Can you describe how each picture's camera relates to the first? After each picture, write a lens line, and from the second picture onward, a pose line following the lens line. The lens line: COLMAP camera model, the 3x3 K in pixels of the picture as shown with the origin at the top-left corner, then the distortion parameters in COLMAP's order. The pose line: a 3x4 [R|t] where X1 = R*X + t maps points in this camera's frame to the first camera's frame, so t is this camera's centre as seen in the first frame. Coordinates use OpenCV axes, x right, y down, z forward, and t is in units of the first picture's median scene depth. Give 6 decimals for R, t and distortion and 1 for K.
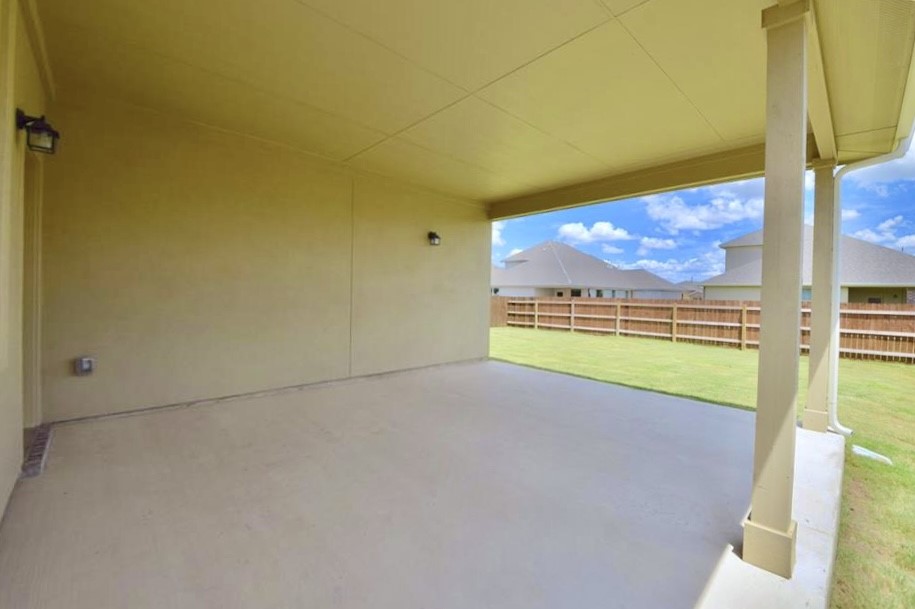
lens RADIAL K [[322.0, 0, 457.5], [0, 322.0, 304.5], [0, 0, 1]] dist [-0.030581, -0.000107]
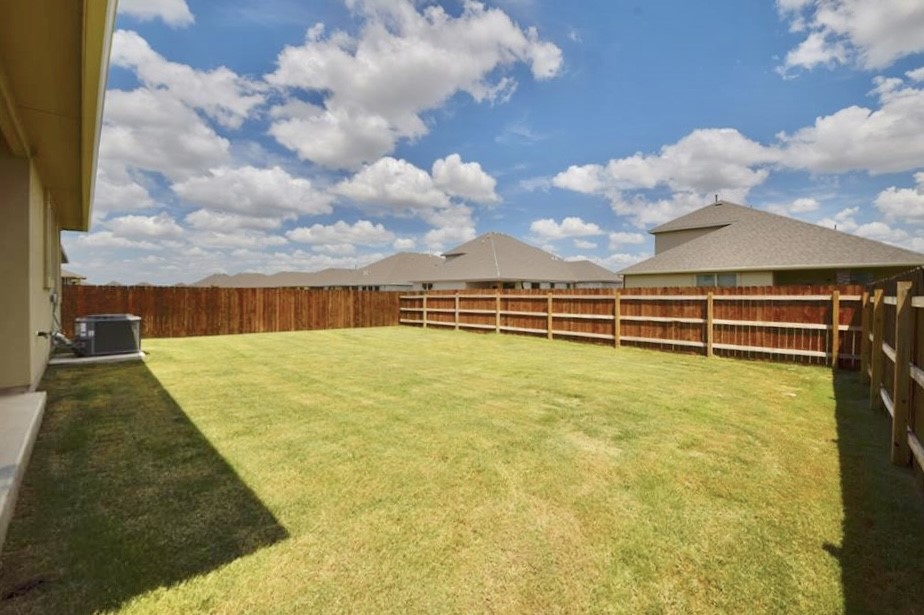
lens RADIAL K [[312.4, 0, 464.2], [0, 312.4, 312.7], [0, 0, 1]] dist [0.000896, 0.000047]
pose [[0.996508, -0.032154, 0.077060, 0.311950], [0.029218, 0.998815, 0.038929, 0.006142], [-0.078221, -0.036542, 0.996266, 0.148946]]
